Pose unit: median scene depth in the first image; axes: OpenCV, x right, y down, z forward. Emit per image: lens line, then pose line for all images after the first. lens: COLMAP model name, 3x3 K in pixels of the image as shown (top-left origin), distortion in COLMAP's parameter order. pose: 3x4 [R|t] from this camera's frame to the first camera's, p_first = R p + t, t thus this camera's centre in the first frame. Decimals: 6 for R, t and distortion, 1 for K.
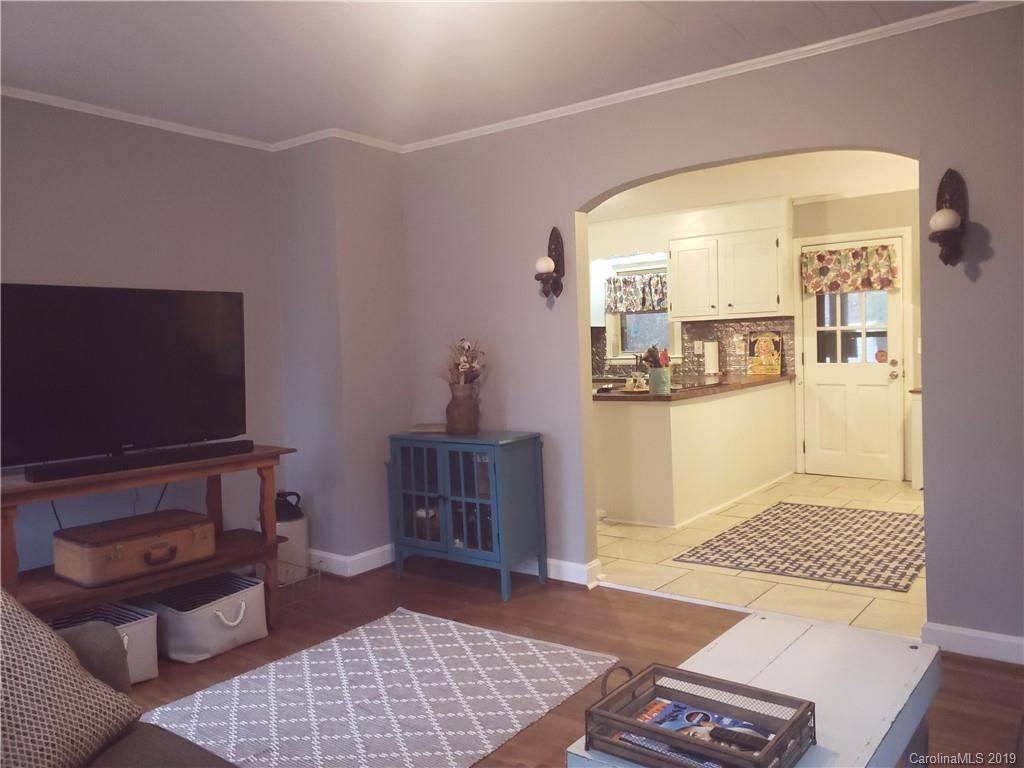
lens RADIAL K [[816.8, 0, 517.9], [0, 816.8, 378.8], [0, 0, 1]] dist [0.028136, 0.020411]
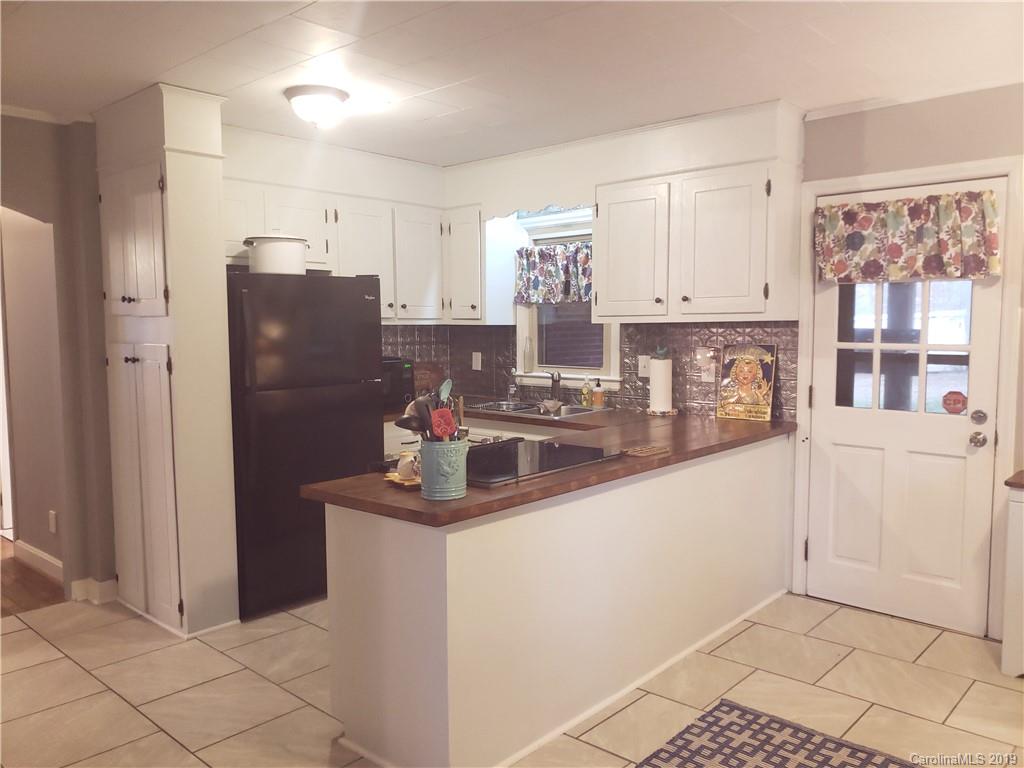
lens RADIAL K [[816.8, 0, 511.8], [0, 816.8, 394.4], [0, 0, 1]] dist [0.028136, 0.020411]
pose [[0.996174, 0.035412, -0.079890, 0.165068], [-0.031655, 0.998354, 0.047817, -0.041475], [0.081452, -0.045106, 0.995656, 0.369445]]
